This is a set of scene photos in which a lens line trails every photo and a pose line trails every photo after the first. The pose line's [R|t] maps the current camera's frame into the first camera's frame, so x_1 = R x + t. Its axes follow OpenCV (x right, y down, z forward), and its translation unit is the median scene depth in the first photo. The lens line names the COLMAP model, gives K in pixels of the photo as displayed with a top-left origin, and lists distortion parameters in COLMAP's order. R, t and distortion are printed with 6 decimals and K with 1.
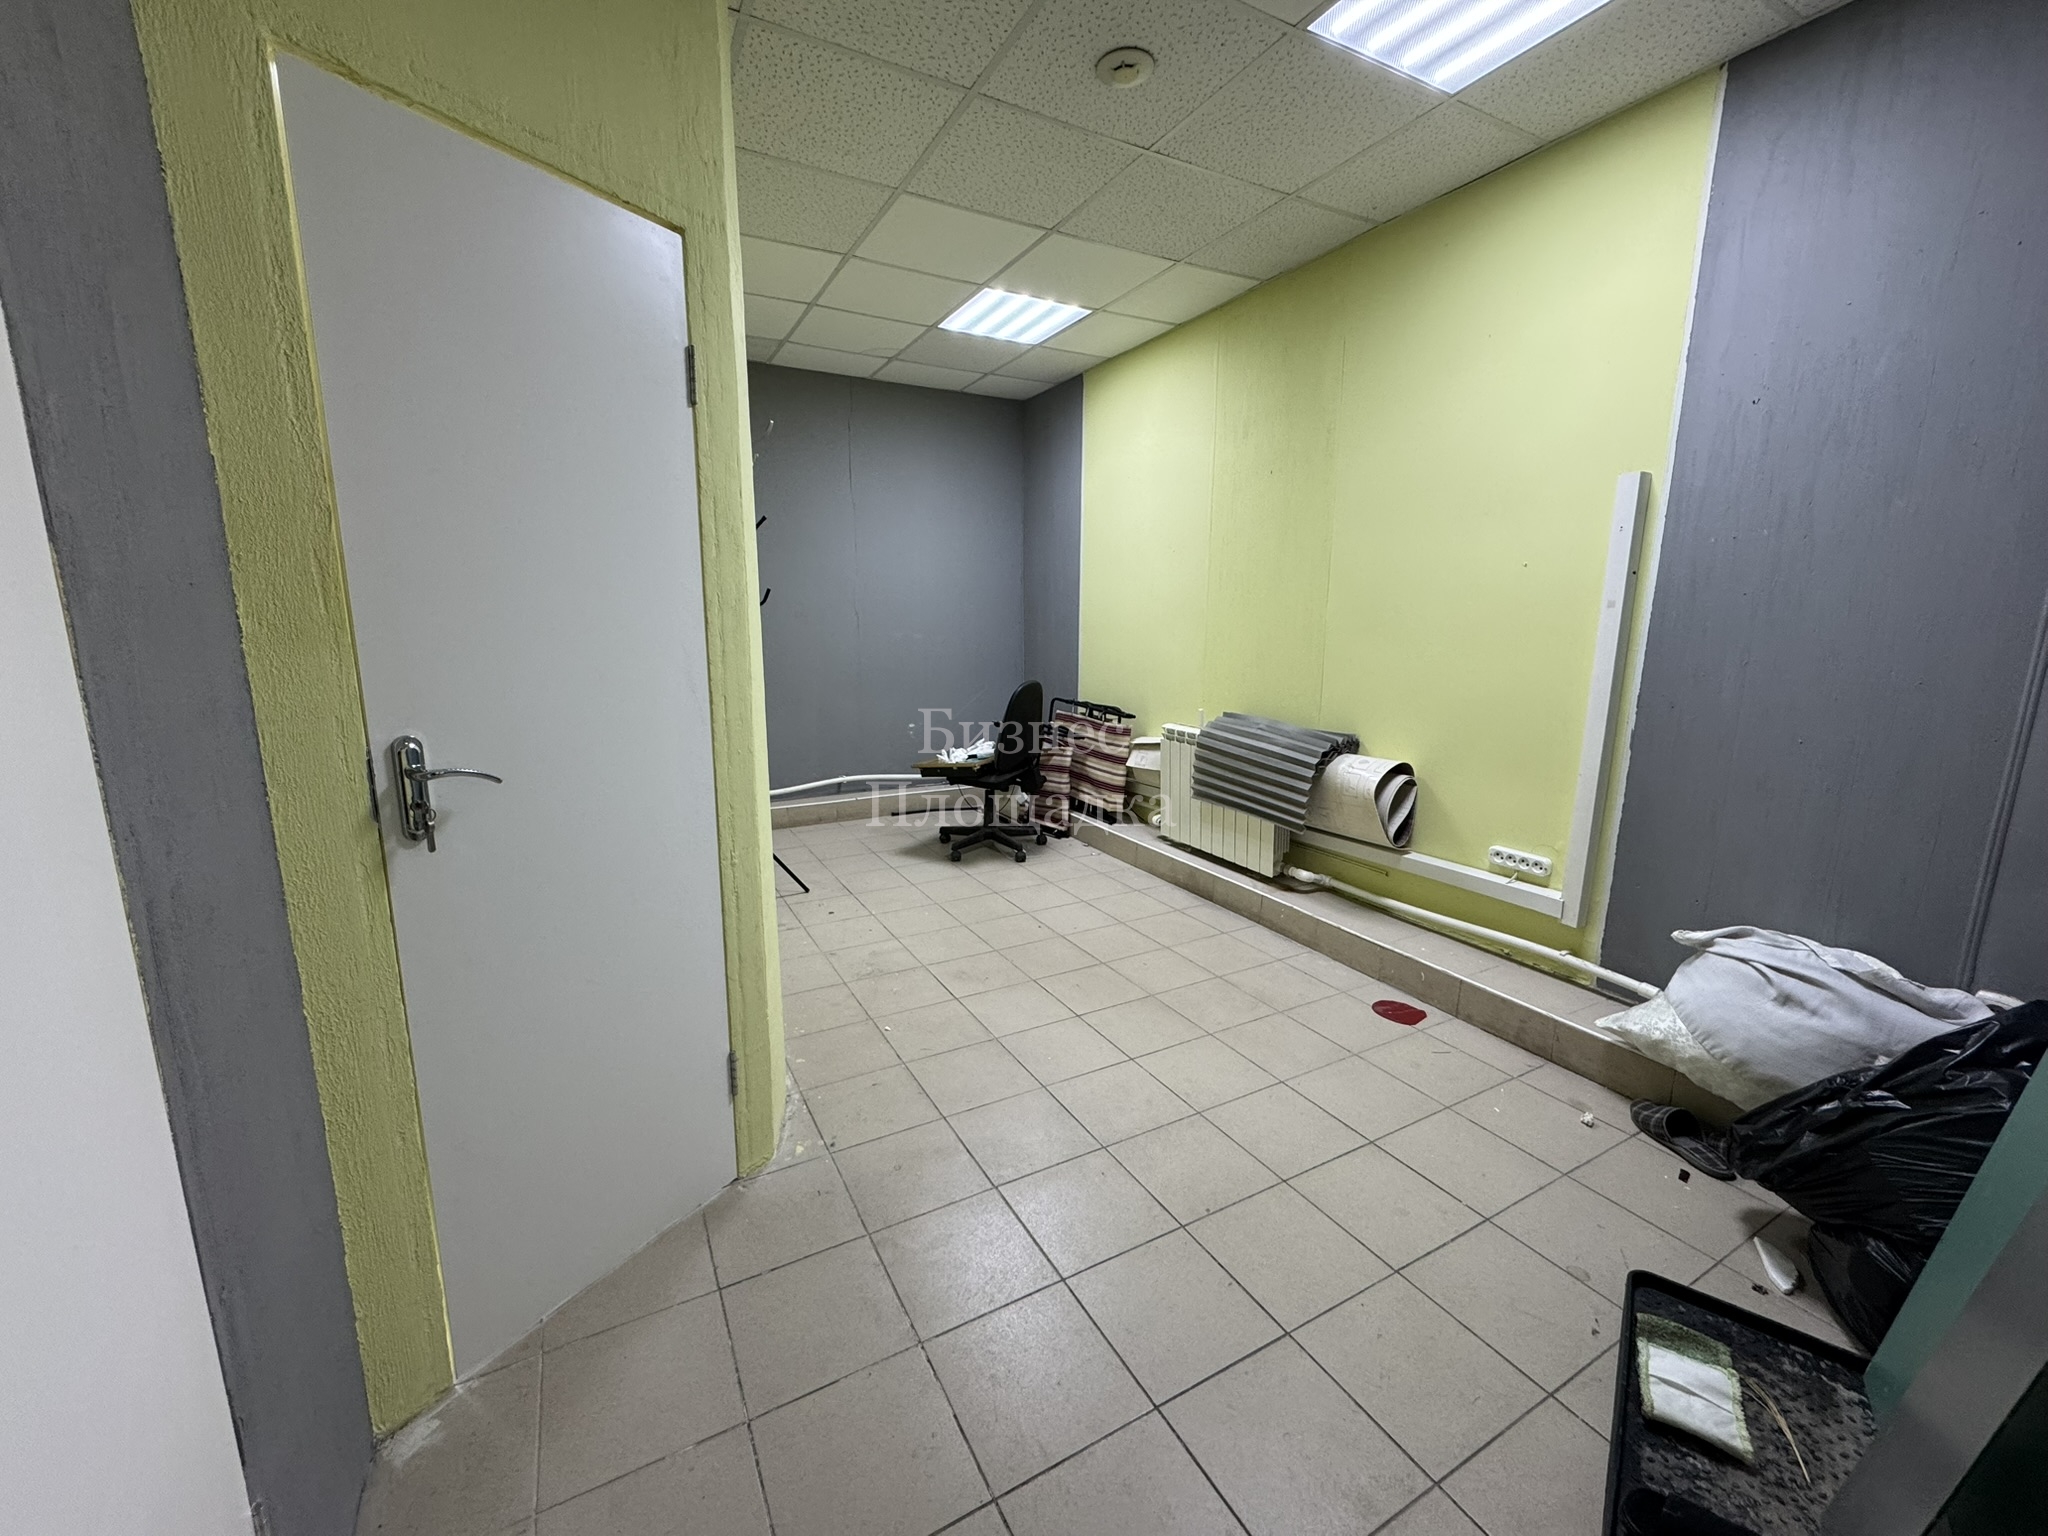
lens RADIAL K [[813.0, 0, 1023.1], [0, 813.0, 764.3], [0, 0, 1]] dist [-0.002128, 0.000440]
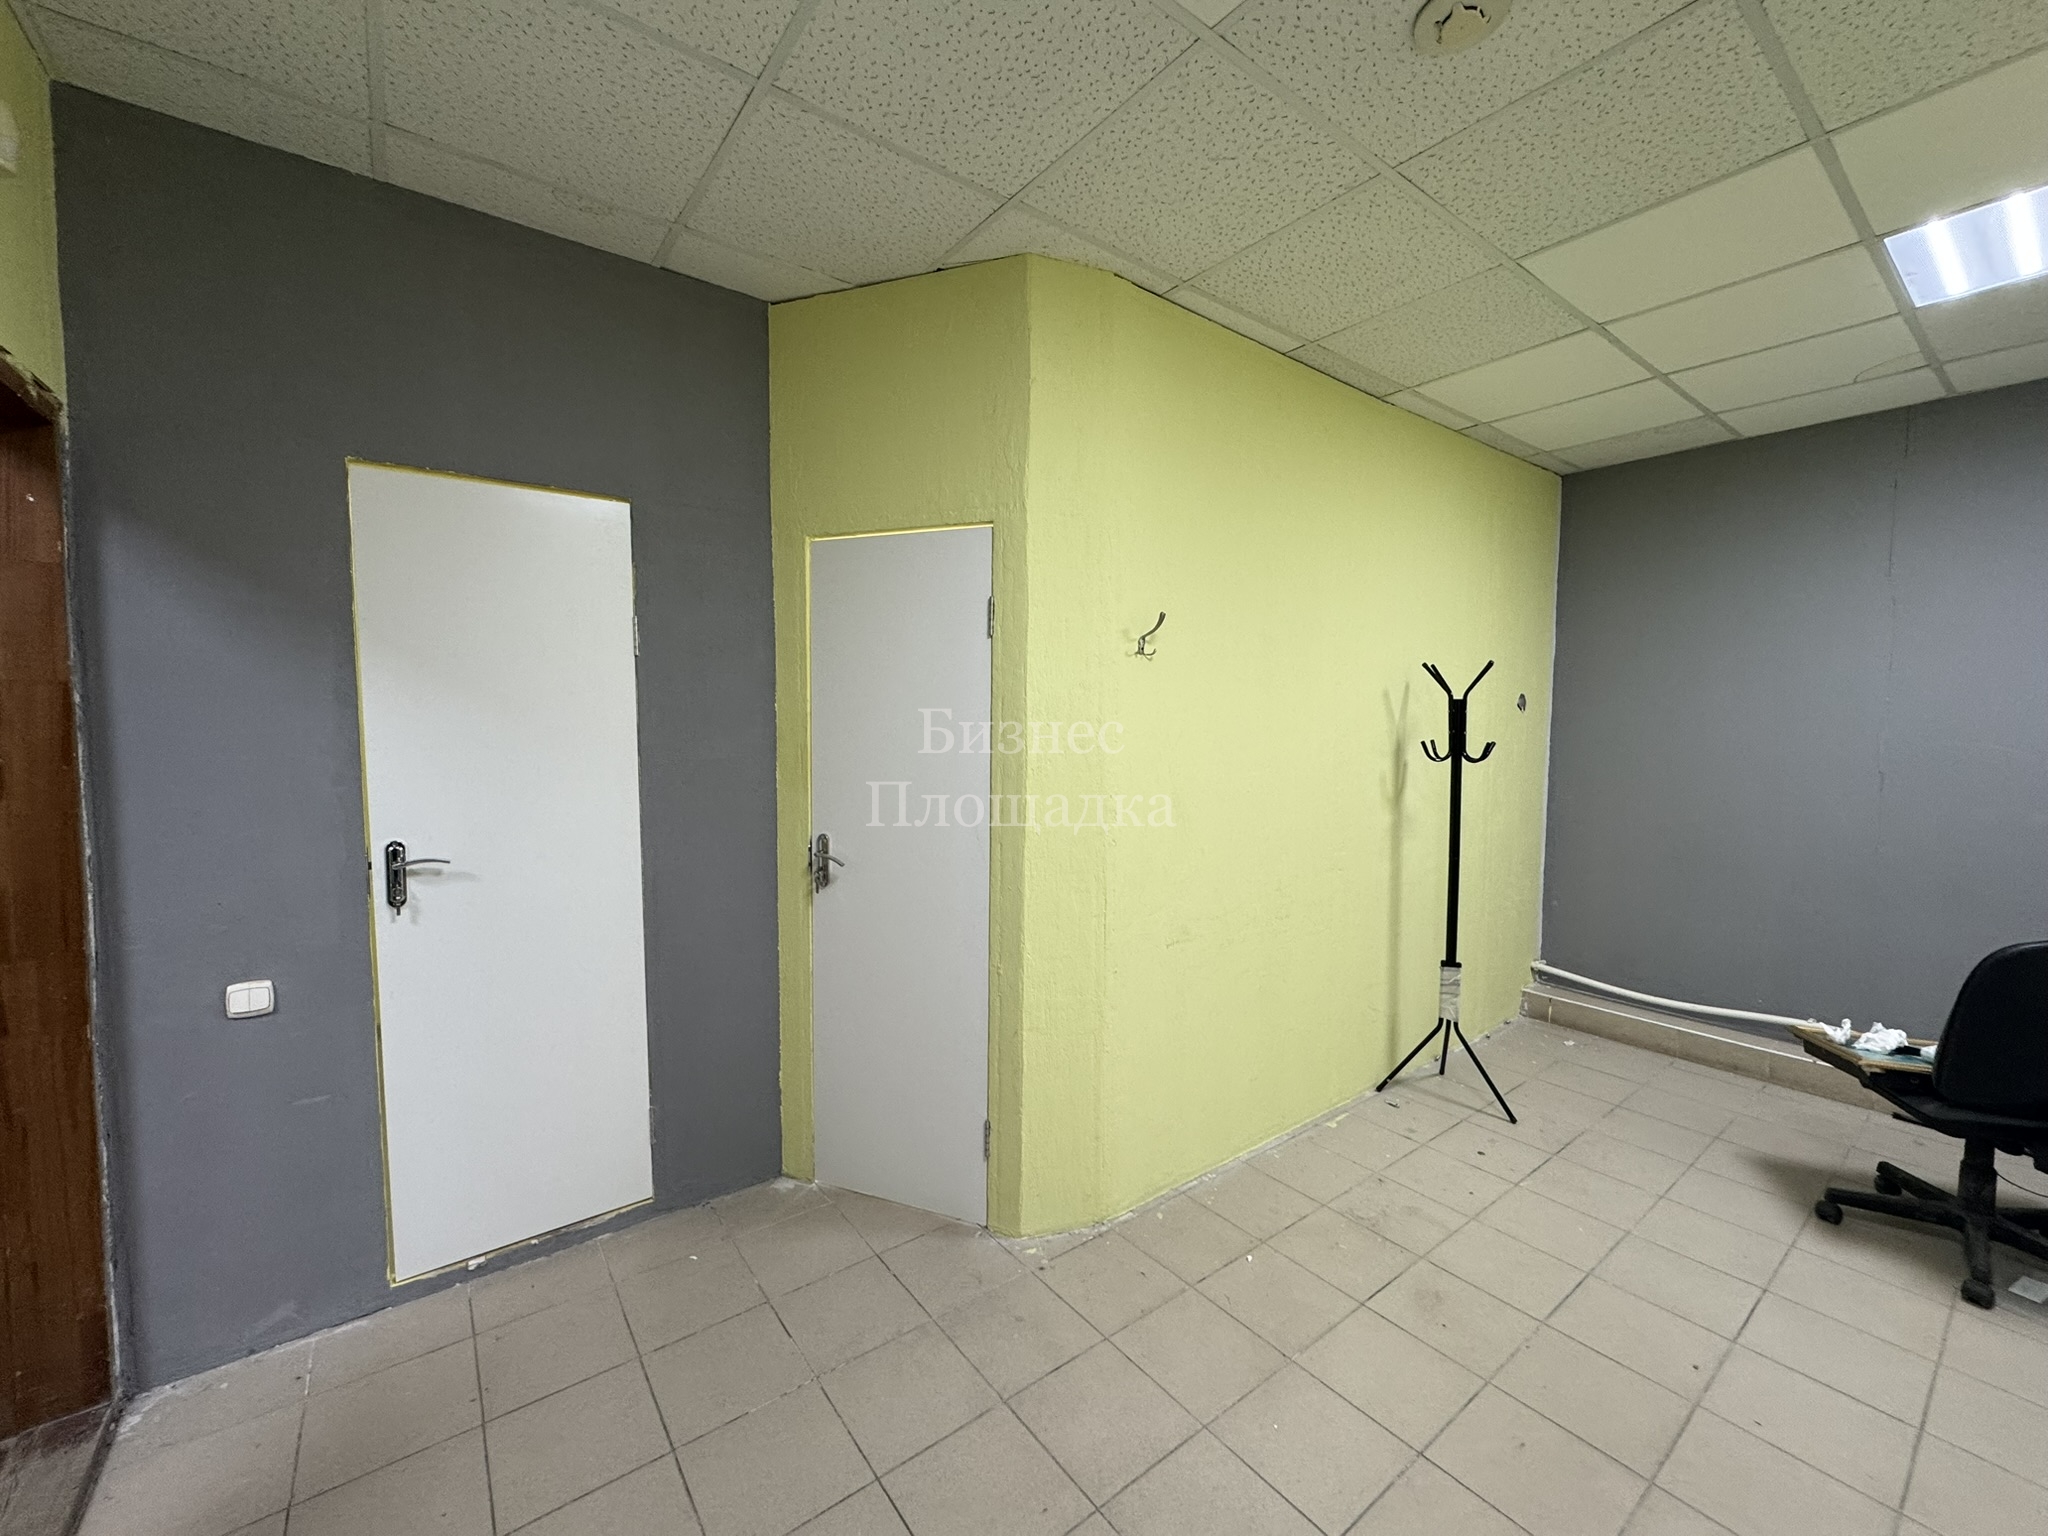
lens RADIAL K [[813.0, 0, 1026.7], [0, 813.0, 765.2], [0, 0, 1]] dist [-0.002128, 0.000440]
pose [[0.152327, 0.054984, -0.986800, 0.492450], [-0.189643, 0.981524, 0.025416, -0.131948], [0.969965, 0.183268, 0.159940, 0.426852]]
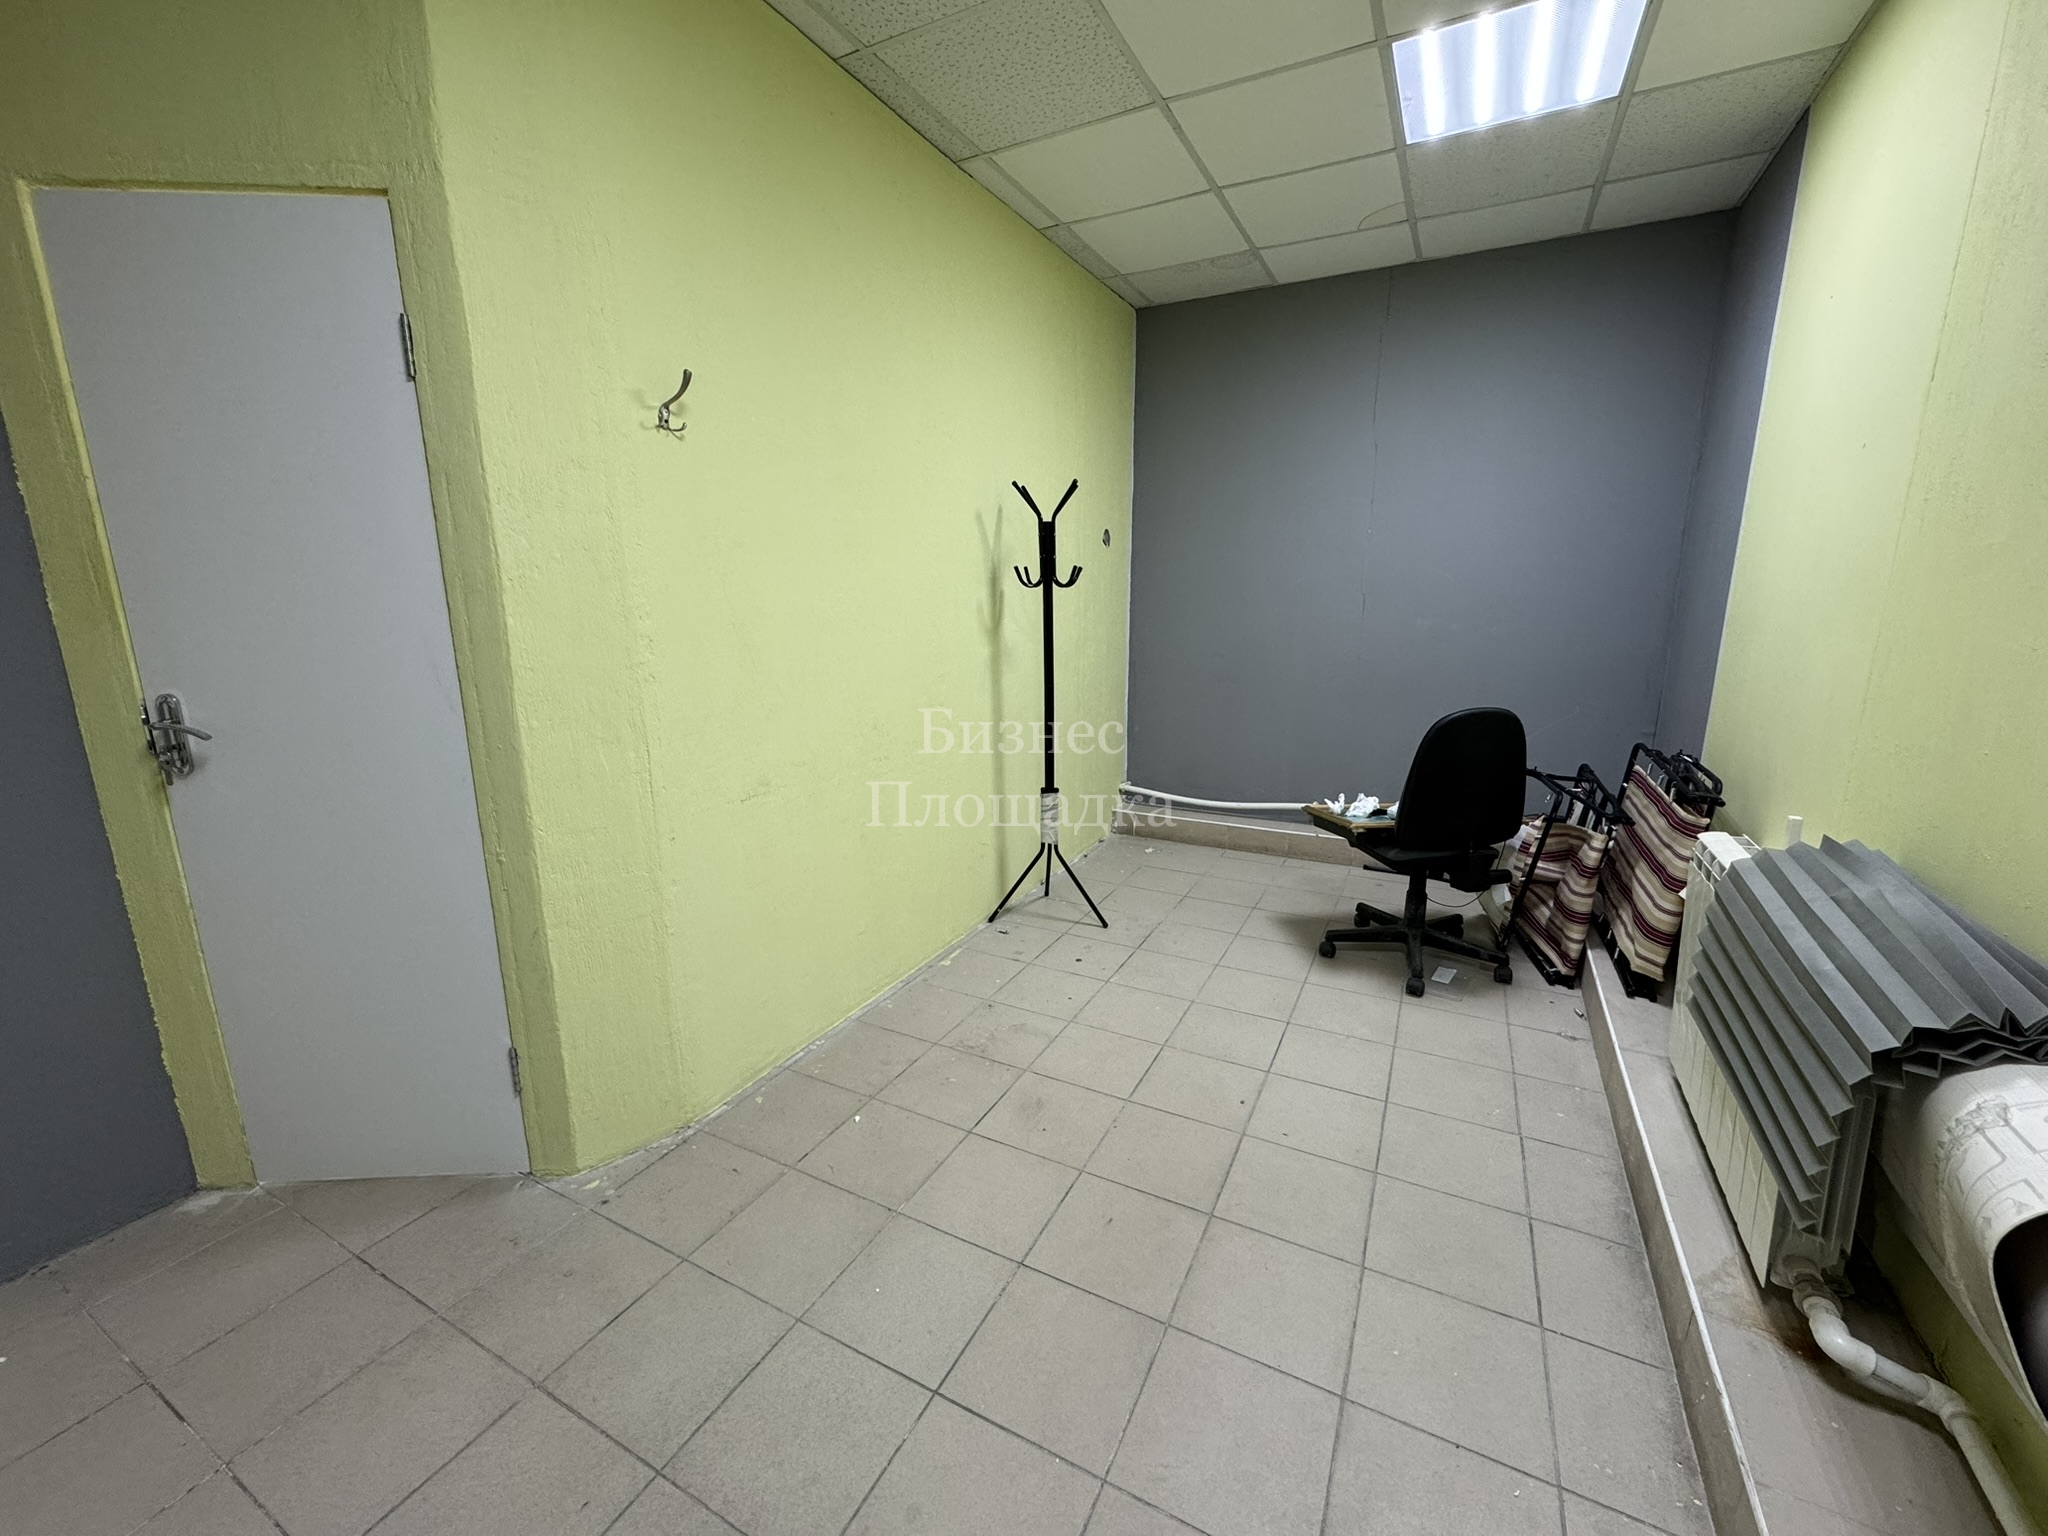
lens RADIAL K [[813.0, 0, 1025.3], [0, 813.0, 764.9], [0, 0, 1]] dist [-0.002128, 0.000440]
pose [[0.558231, 0.166112, -0.812887, 0.410380], [-0.146197, 0.984116, 0.100706, -0.096434], [0.816704, 0.062624, 0.573649, 0.521257]]
